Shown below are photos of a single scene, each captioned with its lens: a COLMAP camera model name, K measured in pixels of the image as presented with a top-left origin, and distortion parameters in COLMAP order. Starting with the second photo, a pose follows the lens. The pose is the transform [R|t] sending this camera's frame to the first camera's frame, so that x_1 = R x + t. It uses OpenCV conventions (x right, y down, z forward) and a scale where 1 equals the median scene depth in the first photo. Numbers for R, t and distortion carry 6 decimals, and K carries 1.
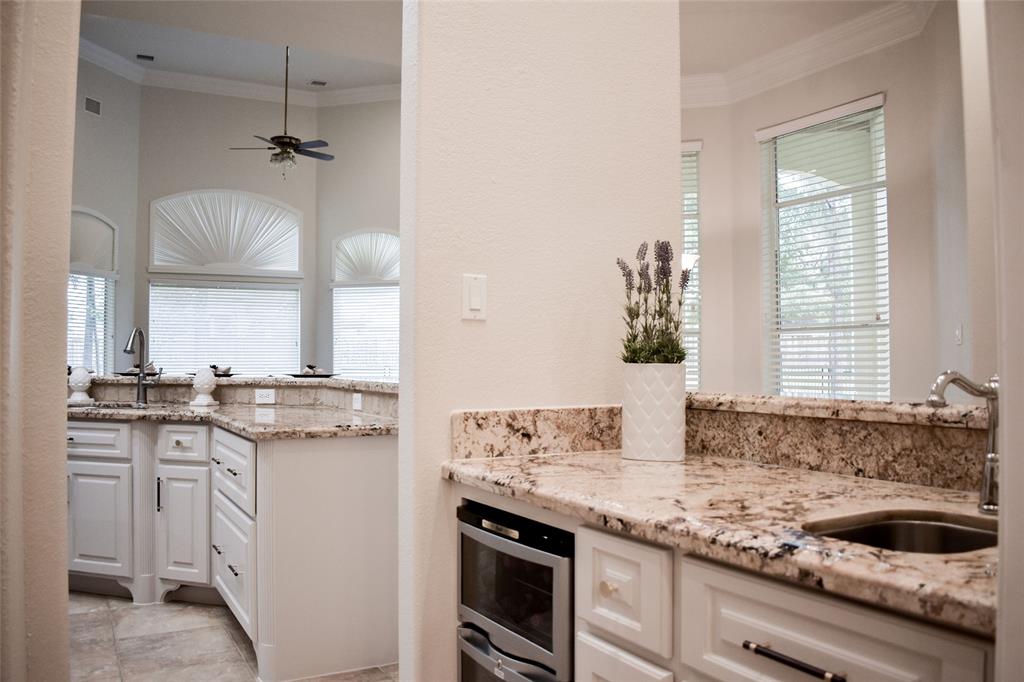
lens RADIAL K [[810.0, 0, 512.0], [0, 810.0, 341.0], [0, 0, 1]] dist [-0.090980, 0.009312]
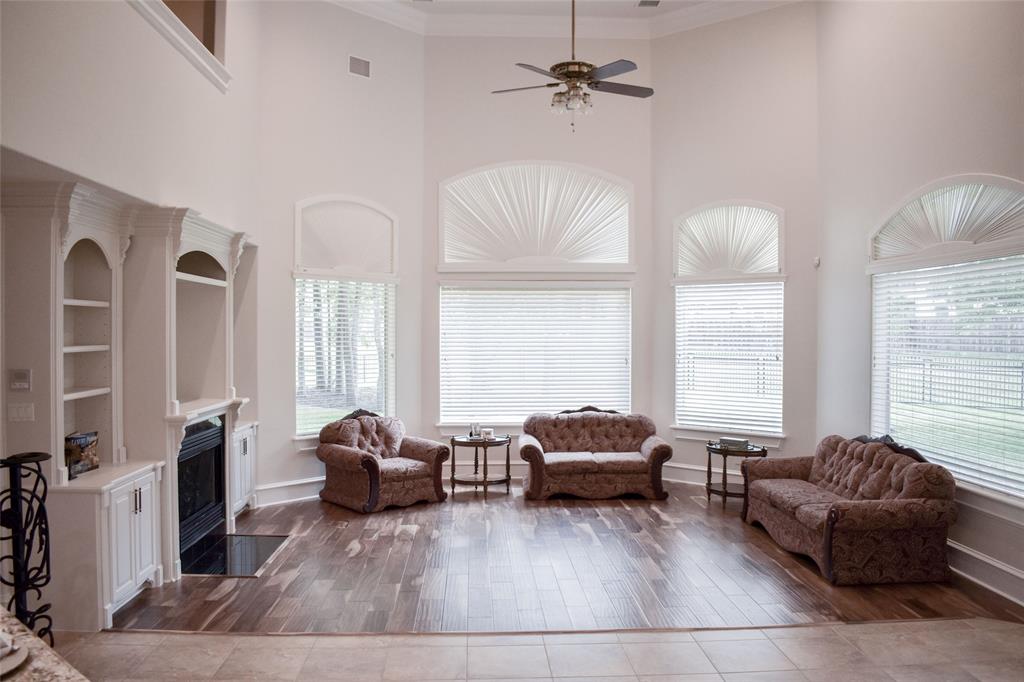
lens RADIAL K [[810.0, 0, 512.0], [0, 810.0, 341.0], [0, 0, 1]] dist [-0.090980, 0.009312]
pose [[0.895966, 0.007666, -0.444057, -0.033364], [0.007289, 0.999463, 0.031962, -0.043609], [0.444063, -0.031873, 0.895429, 0.309761]]
